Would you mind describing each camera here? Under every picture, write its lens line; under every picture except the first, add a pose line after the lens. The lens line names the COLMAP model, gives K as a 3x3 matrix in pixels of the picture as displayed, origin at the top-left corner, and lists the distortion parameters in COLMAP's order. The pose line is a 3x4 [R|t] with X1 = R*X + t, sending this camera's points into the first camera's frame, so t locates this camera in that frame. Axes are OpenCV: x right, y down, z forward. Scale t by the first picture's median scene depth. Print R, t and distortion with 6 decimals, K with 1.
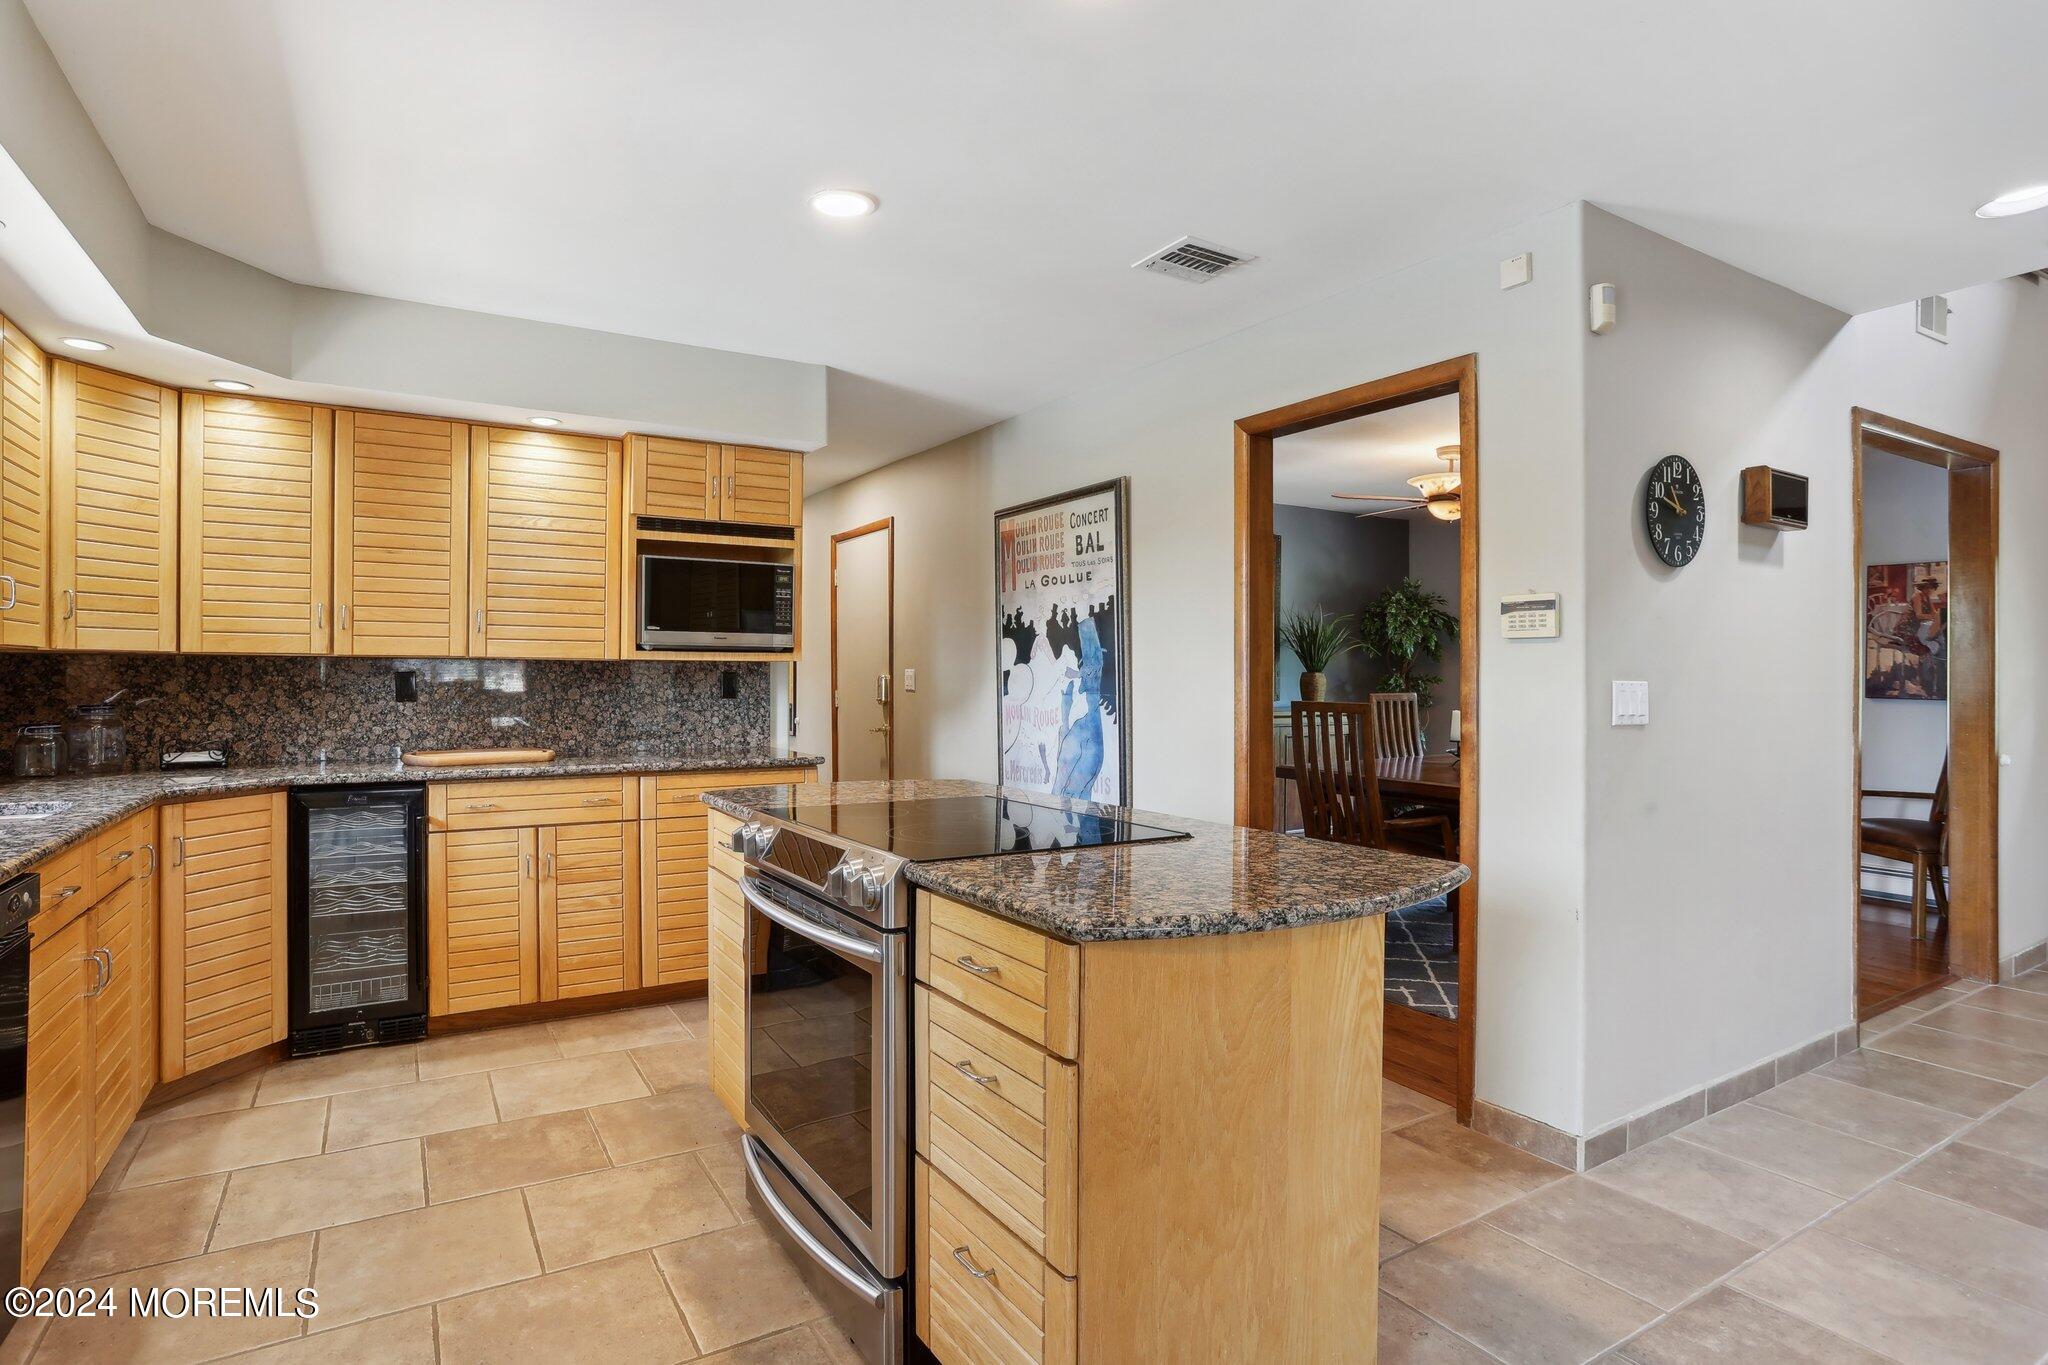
lens RADIAL K [[1037.7, 0, 985.8], [0, 1037.7, 674.1], [0, 0, 1]] dist [-0.058113, 0.031167]
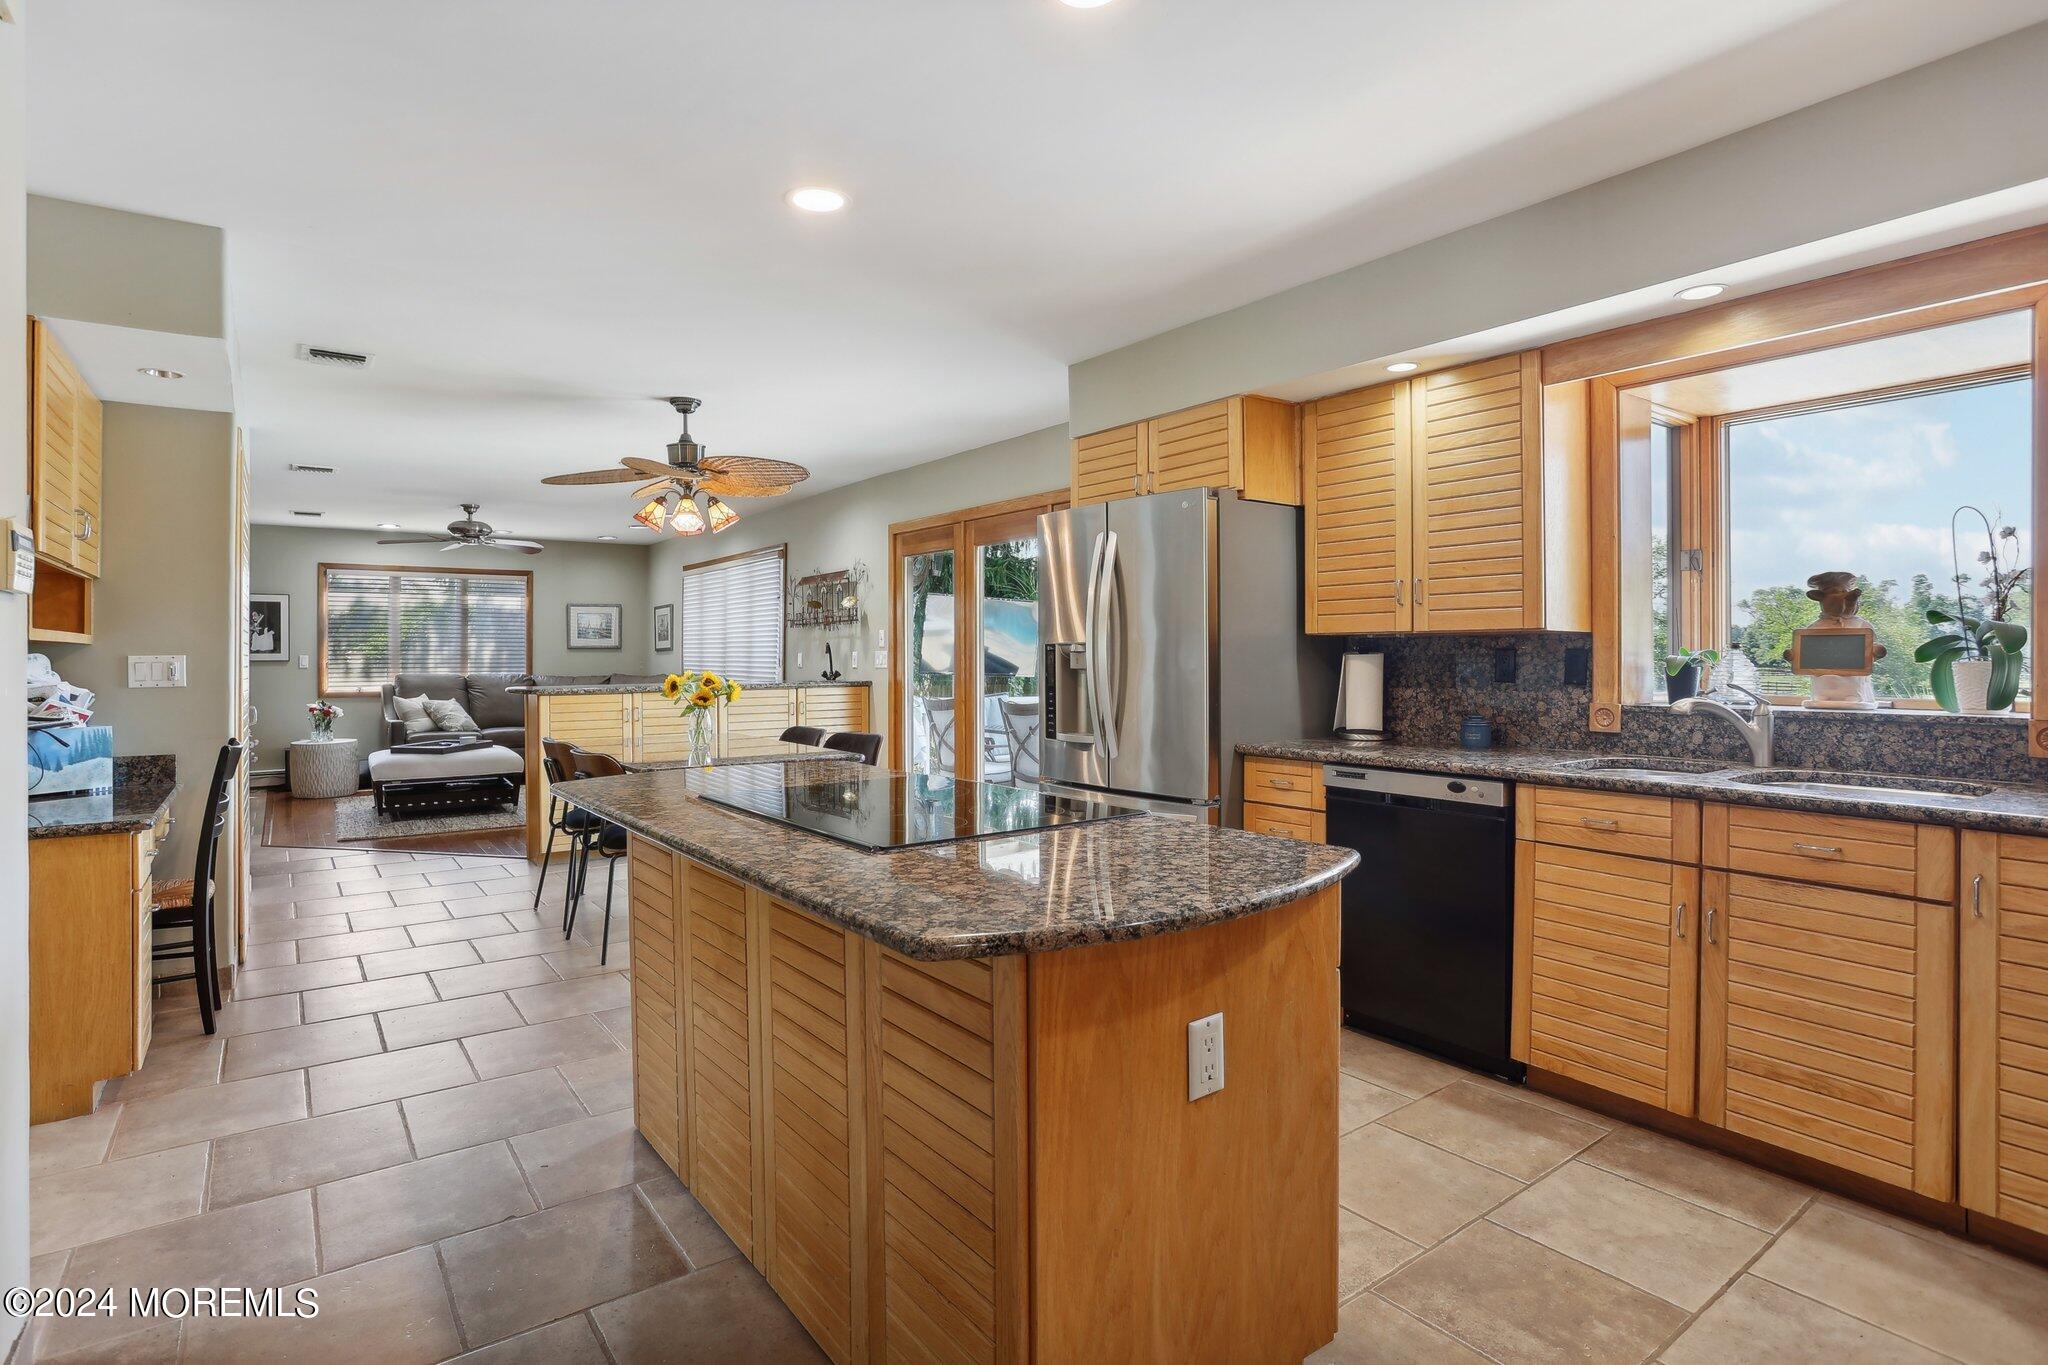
lens RADIAL K [[1037.7, 0, 988.9], [0, 1037.7, 654.9], [0, 0, 1]] dist [-0.058113, 0.031167]
pose [[-0.996378, 0.000140, -0.085029, -0.008614], [-0.000015, 0.999998, 0.001817, 0.000444], [0.085029, 0.001811, -0.996377, 1.108490]]
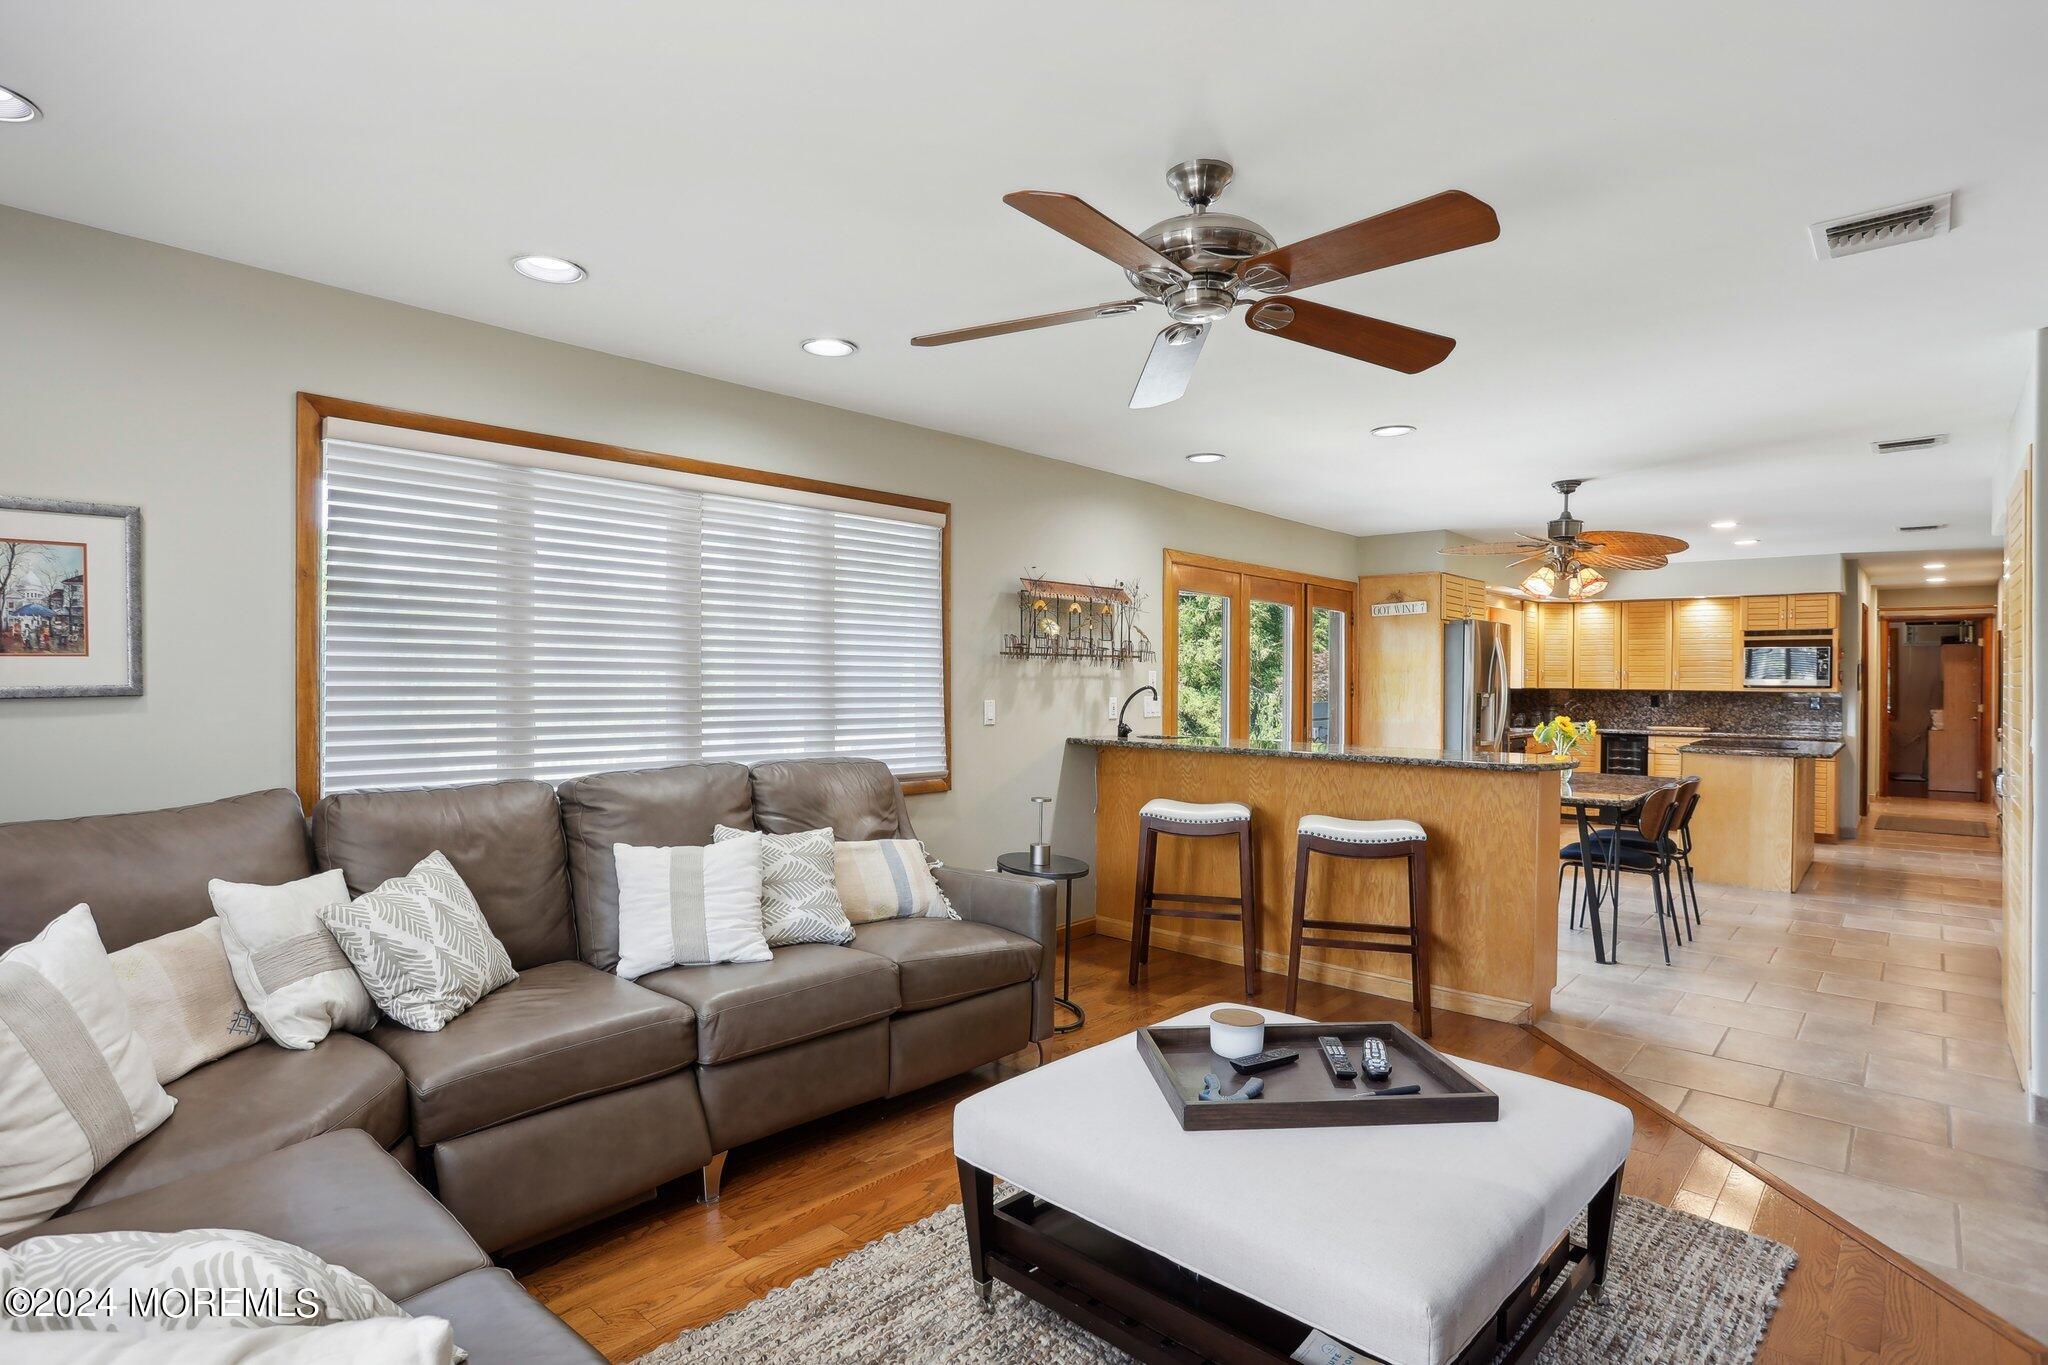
lens RADIAL K [[1037.7, 0, 1000.6], [0, 1037.7, 686.0], [0, 0, 1]] dist [-0.058113, 0.031167]
pose [[0.291224, 0.003009, -0.956650, 1.351604], [-0.006118, 0.999980, 0.001283, -0.018231], [0.956635, 0.005479, 0.291236, -1.271926]]
